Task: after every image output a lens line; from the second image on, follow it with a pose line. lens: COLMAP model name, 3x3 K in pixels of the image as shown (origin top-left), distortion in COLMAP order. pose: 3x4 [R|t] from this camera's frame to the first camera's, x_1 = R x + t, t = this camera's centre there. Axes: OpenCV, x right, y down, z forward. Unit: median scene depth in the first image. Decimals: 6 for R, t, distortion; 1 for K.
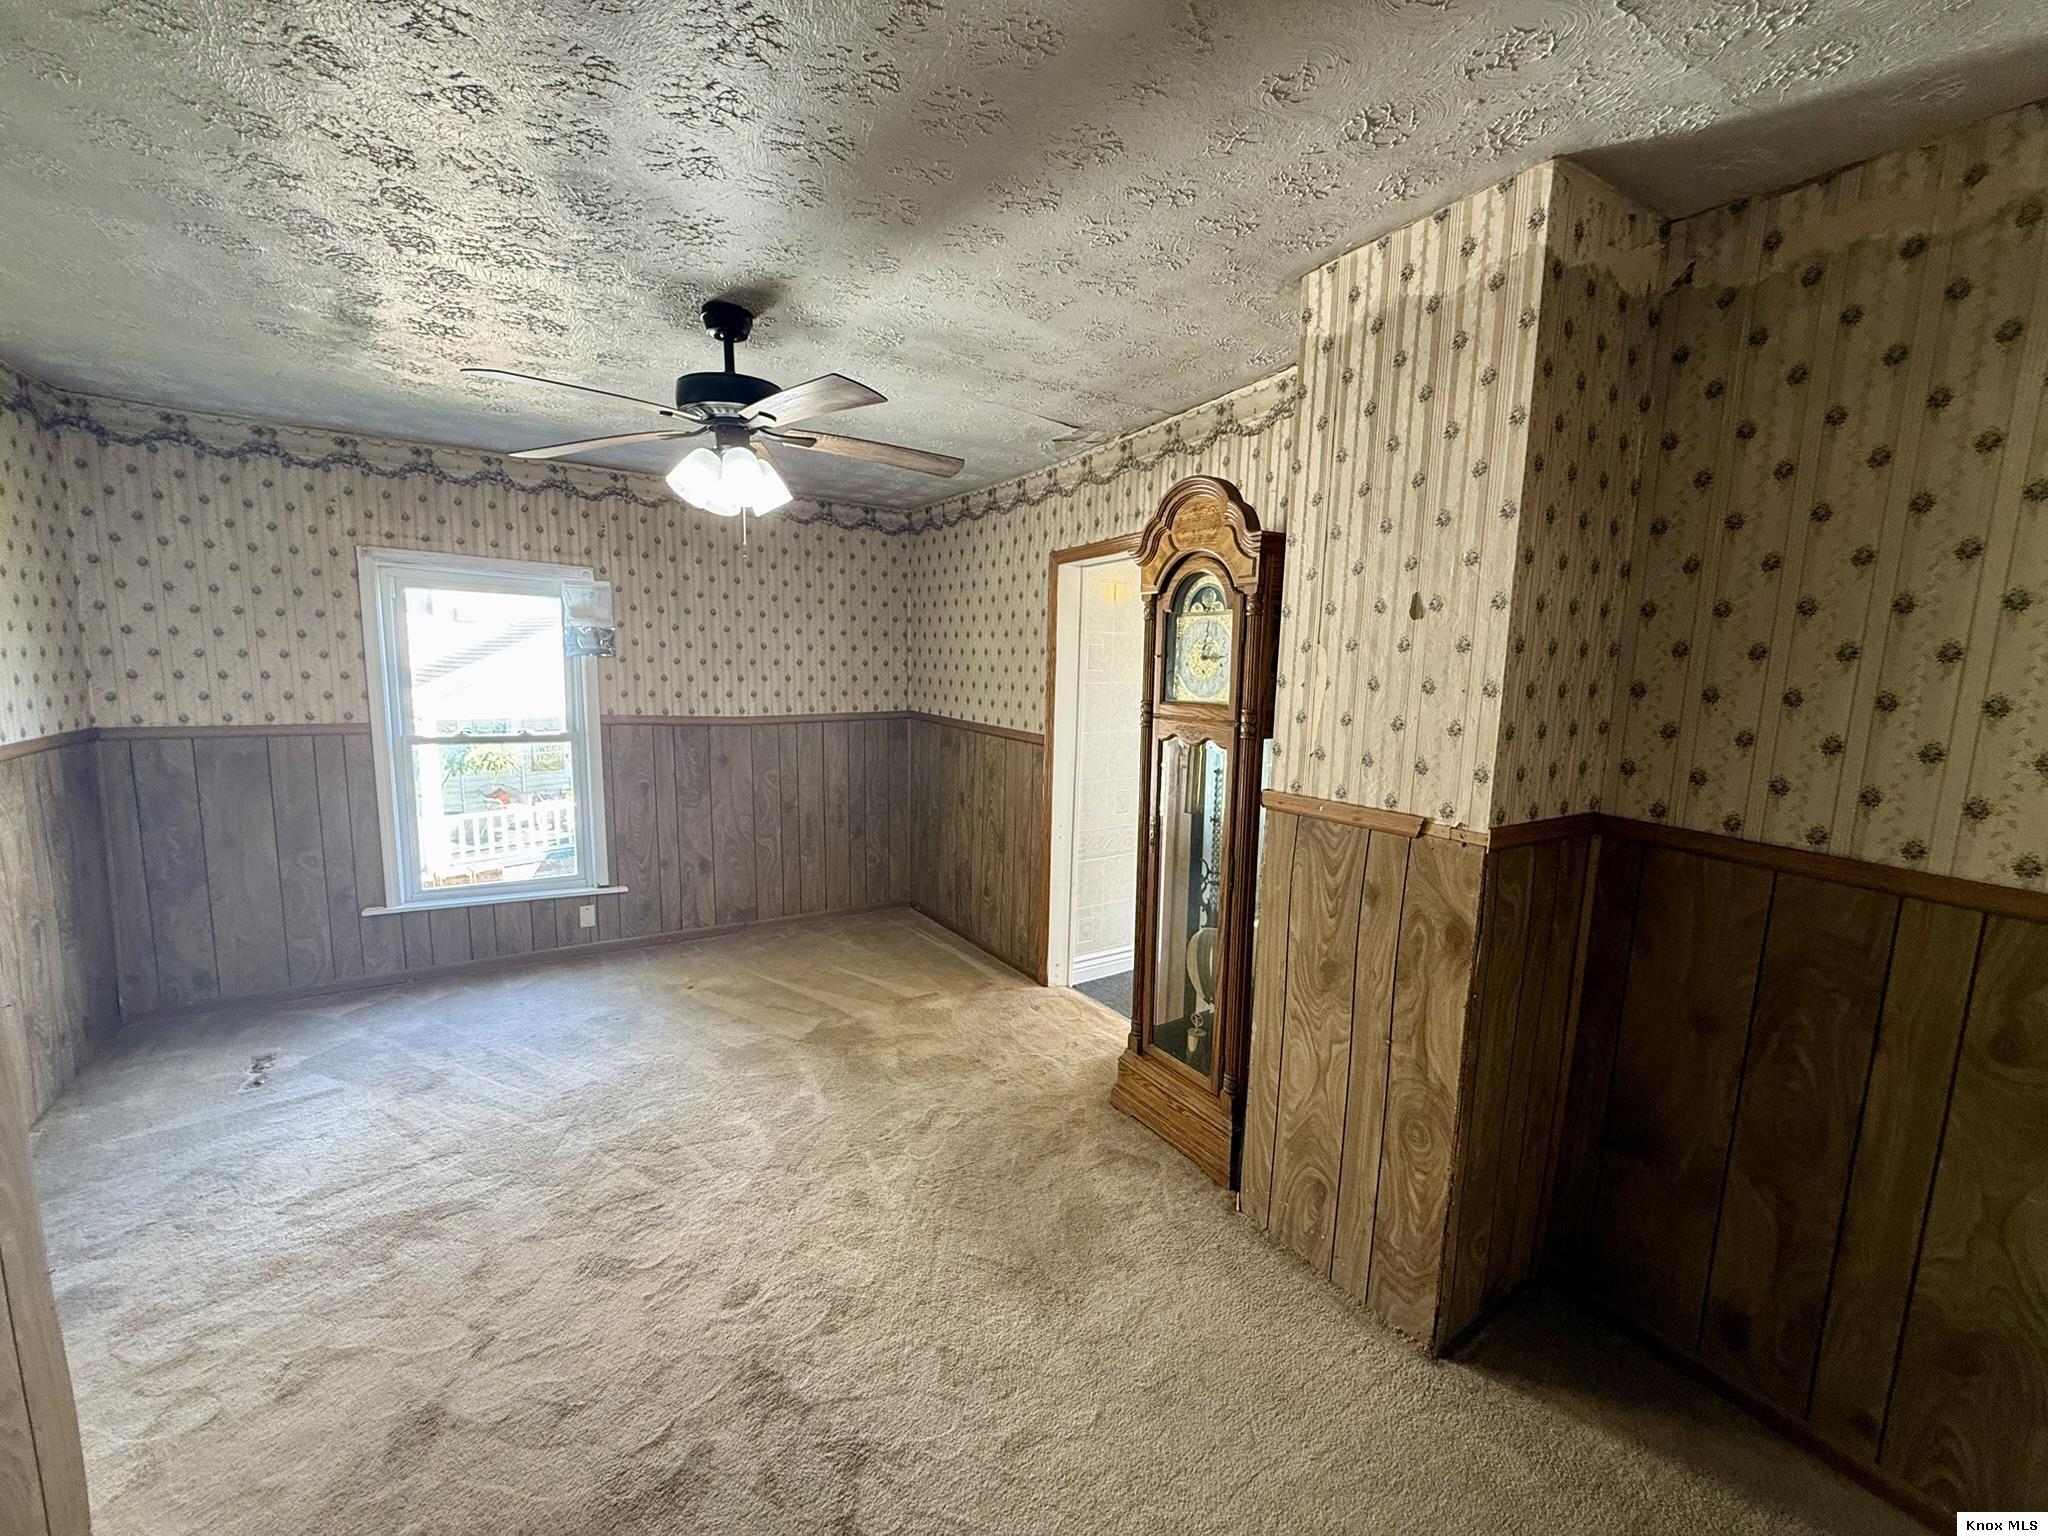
lens RADIAL K [[815.0, 0, 1027.0], [0, 815.0, 770.8], [0, 0, 1]] dist [-0.001110, 0.000084]
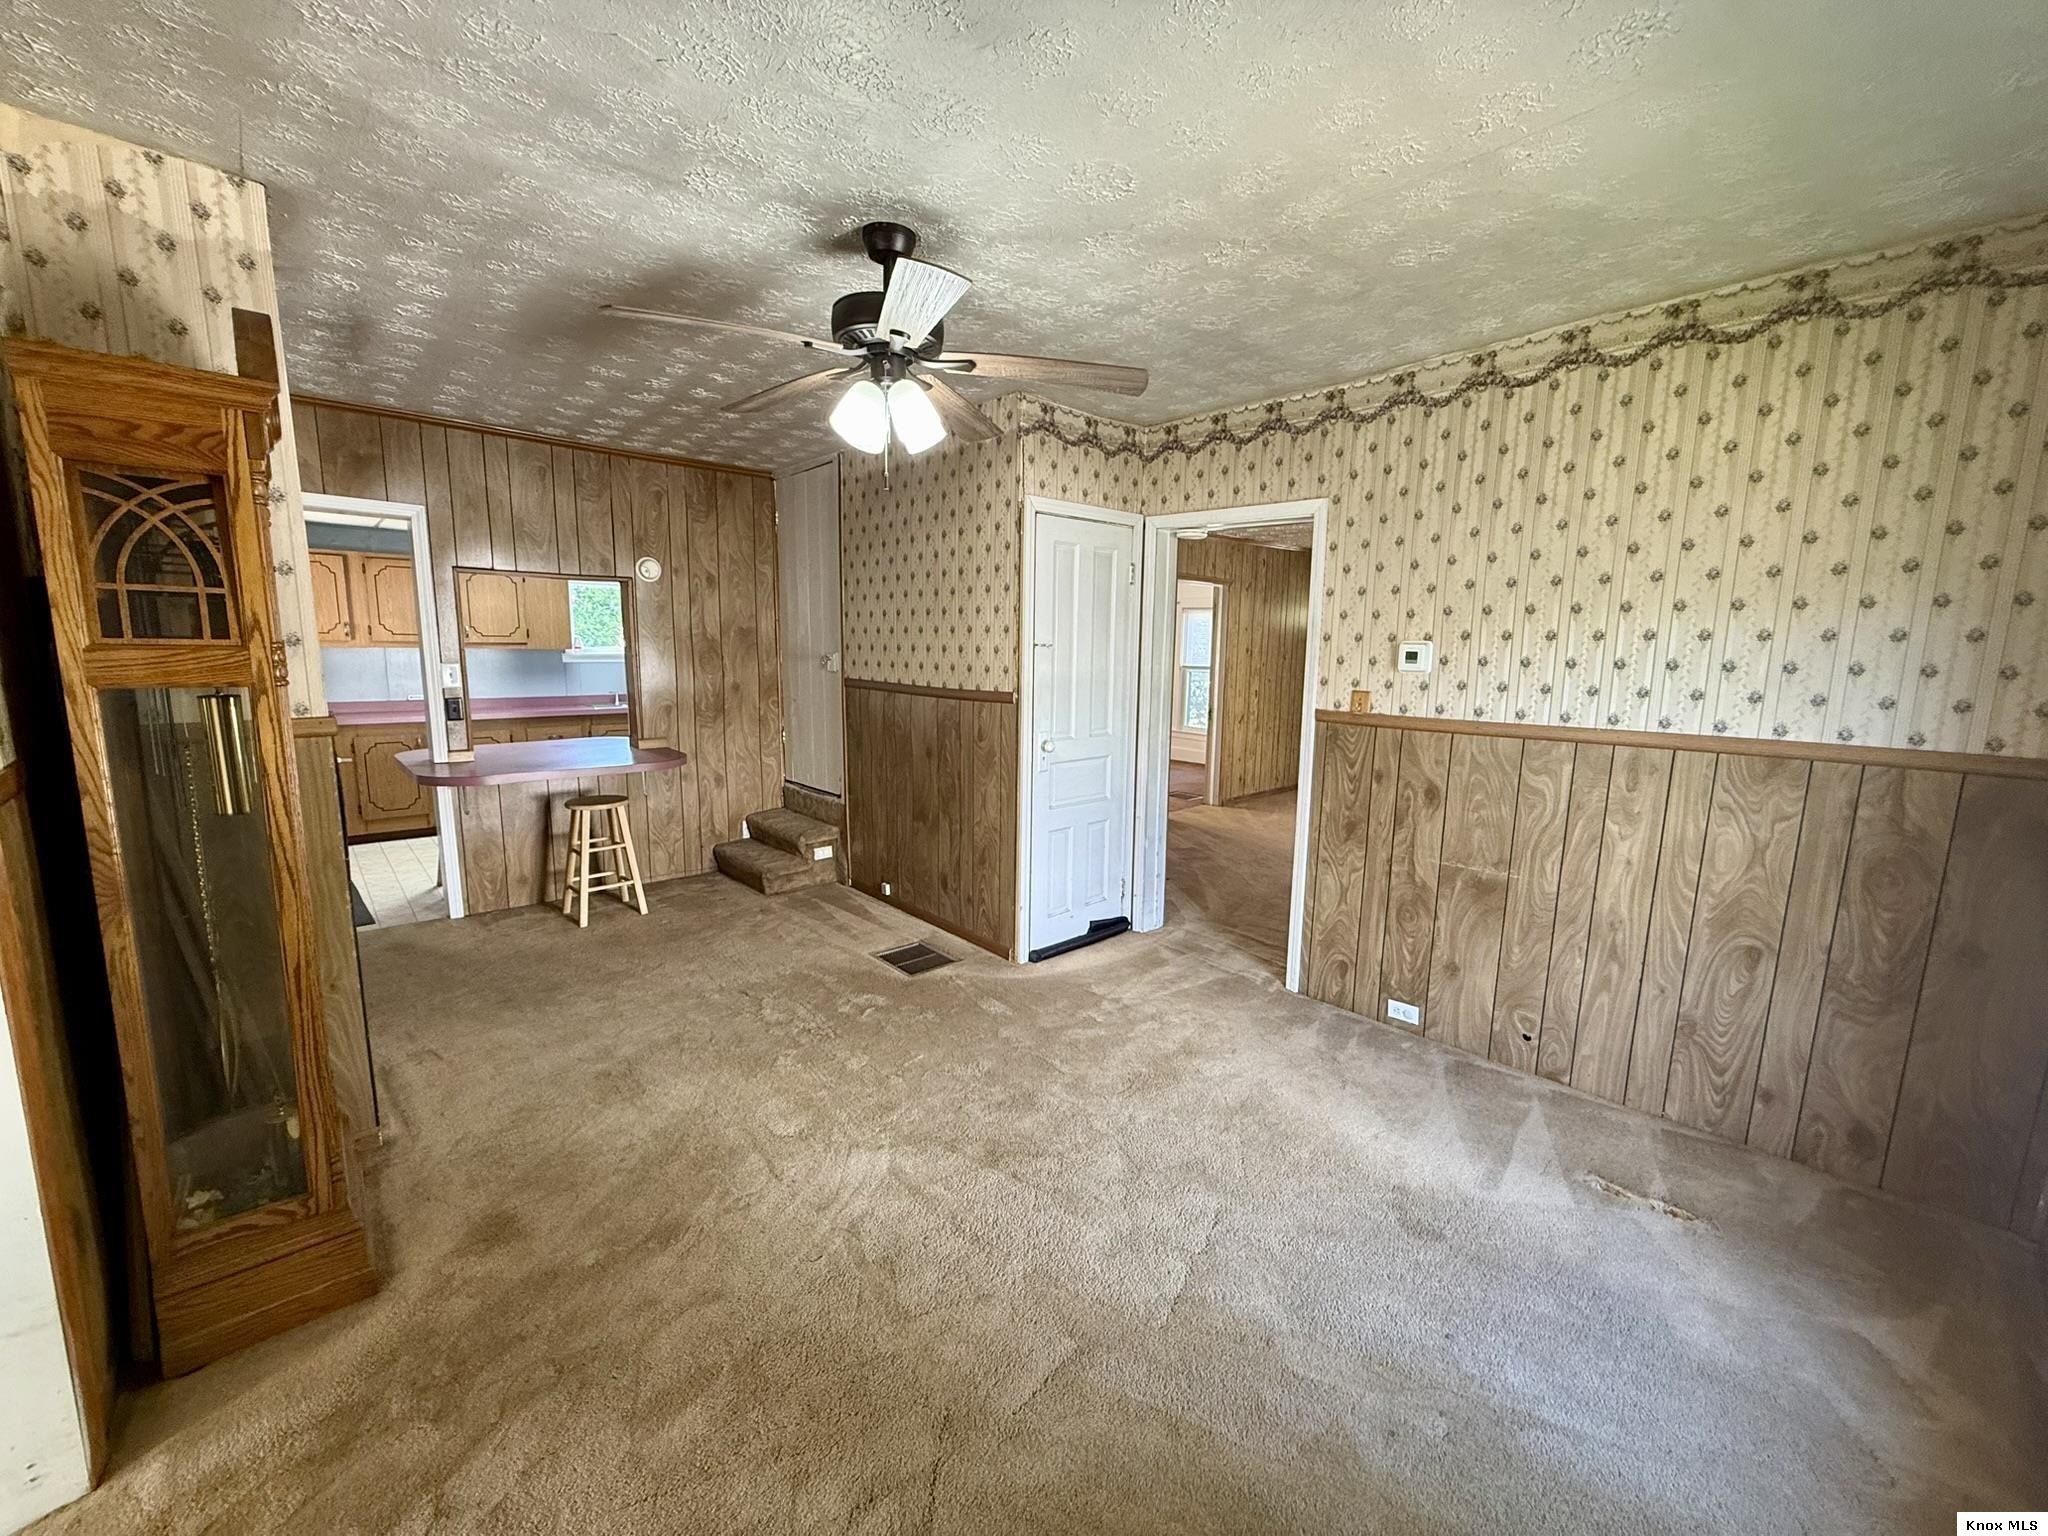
lens RADIAL K [[815.0, 0, 1024.7], [0, 815.0, 766.6], [0, 0, 1]] dist [-0.001110, 0.000084]
pose [[-0.984885, -0.010165, -0.172909, -0.242540], [-0.059678, 0.957066, 0.283661, -0.165182], [0.162602, 0.289692, -0.943207, 1.375626]]
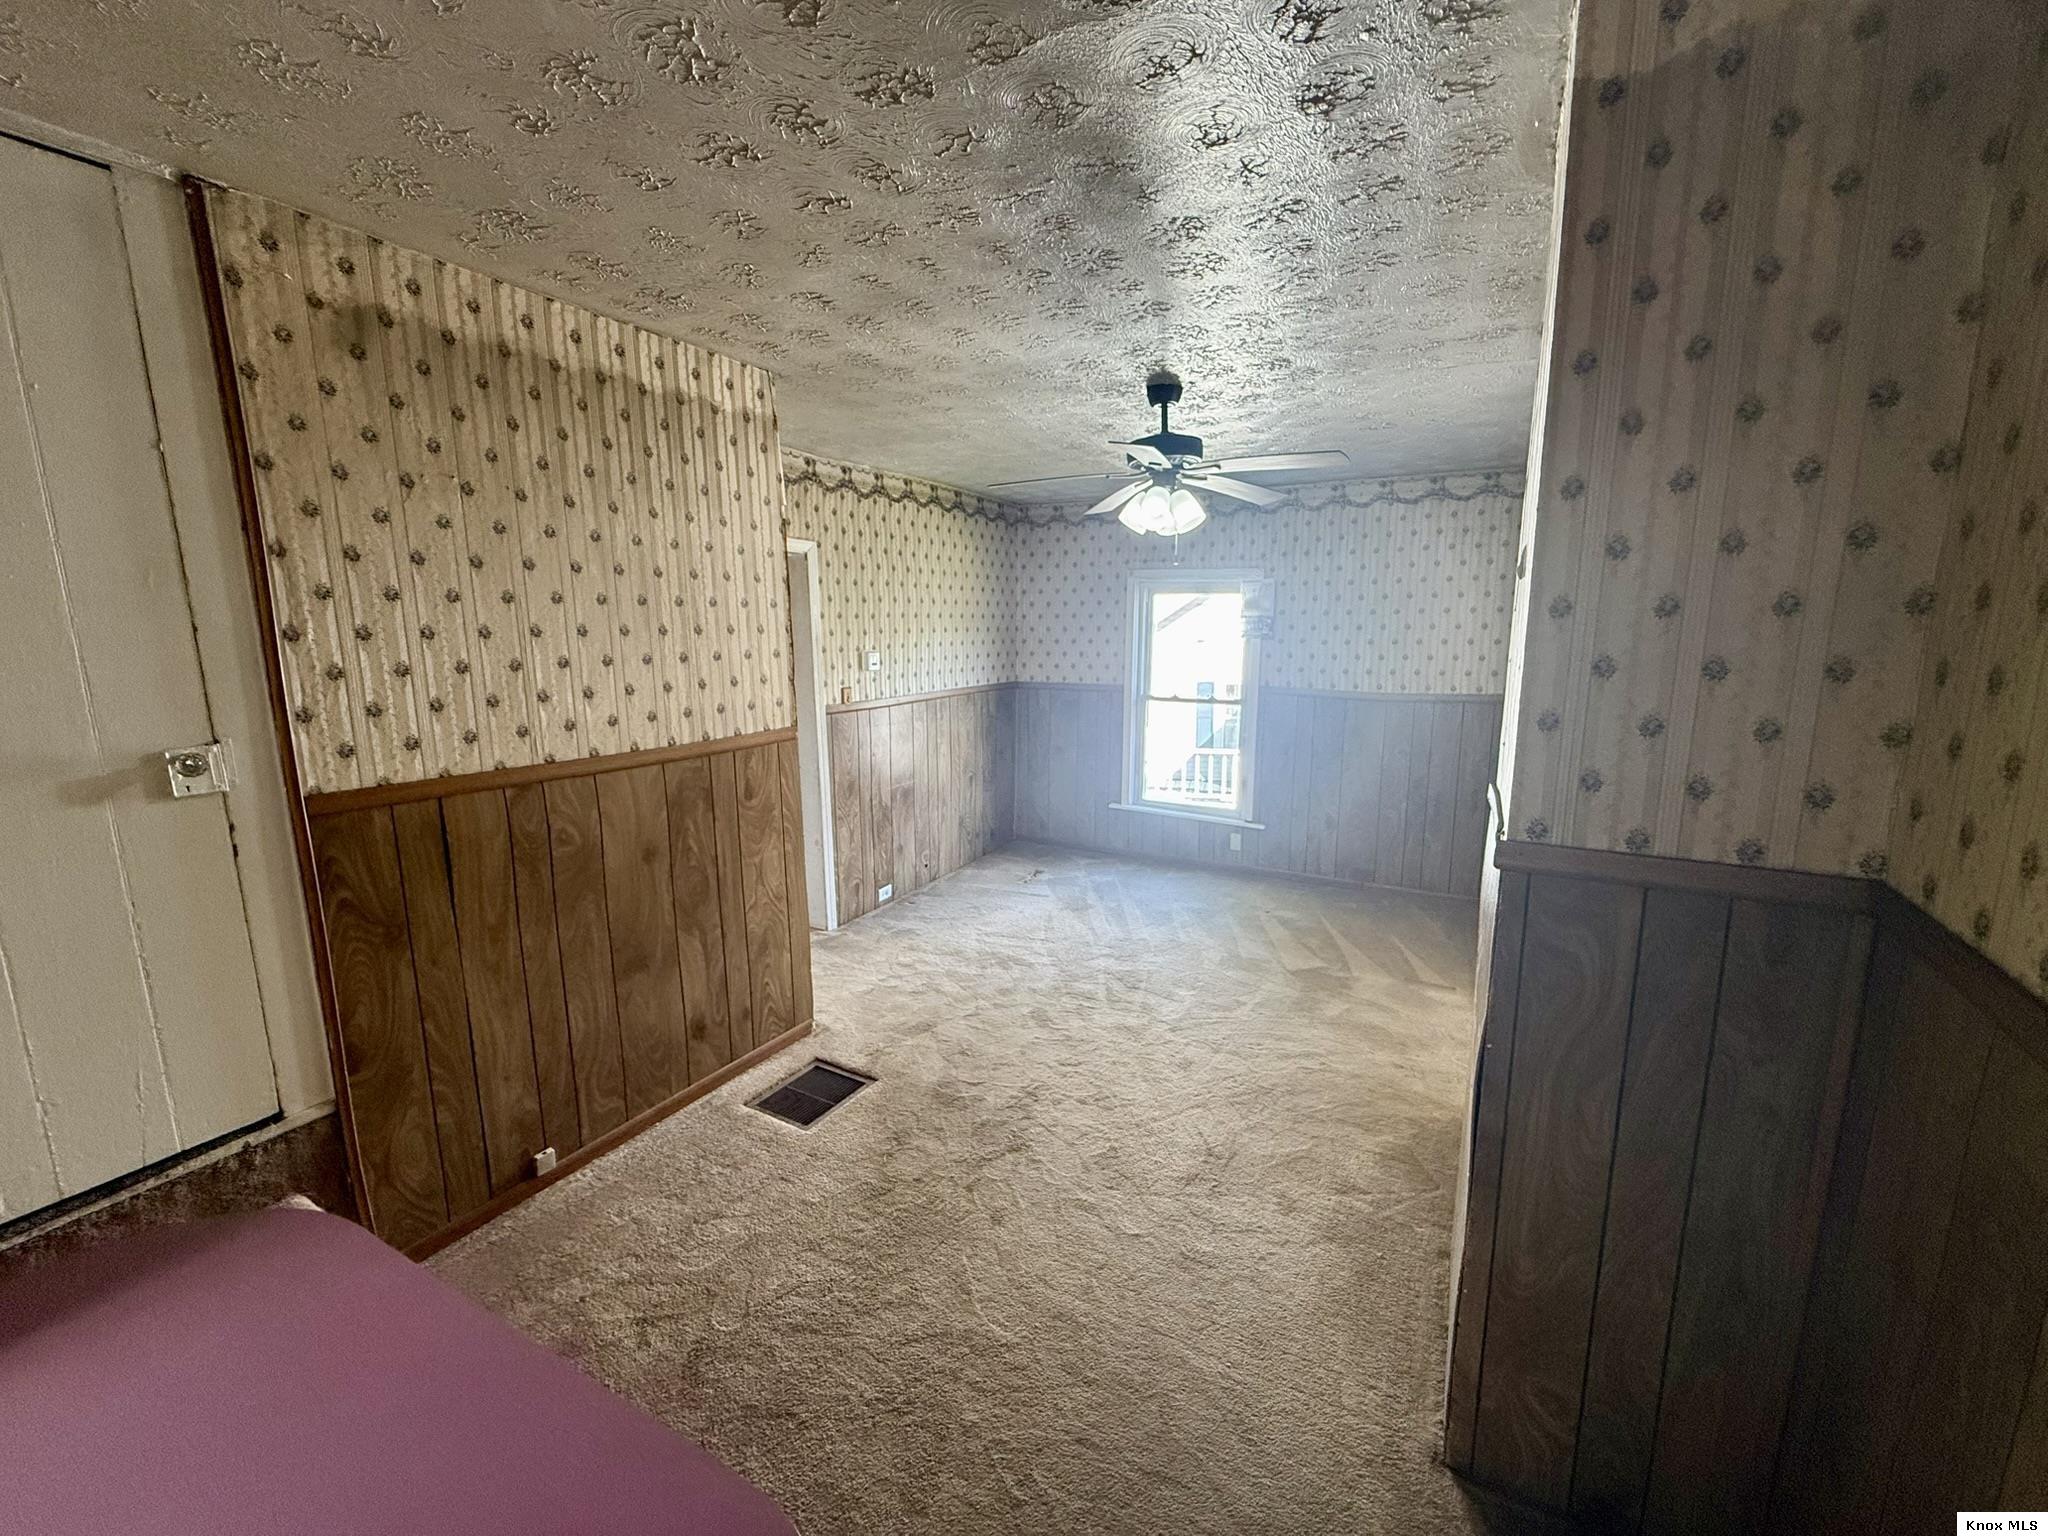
lens RADIAL K [[815.0, 0, 1027.6], [0, 815.0, 774.9], [0, 0, 1]] dist [-0.001110, 0.000084]
pose [[0.478766, 0.127888, -0.868578, 0.530448], [-0.105241, 0.990560, 0.087839, -0.006567], [0.871612, 0.049356, 0.487706, 0.102989]]
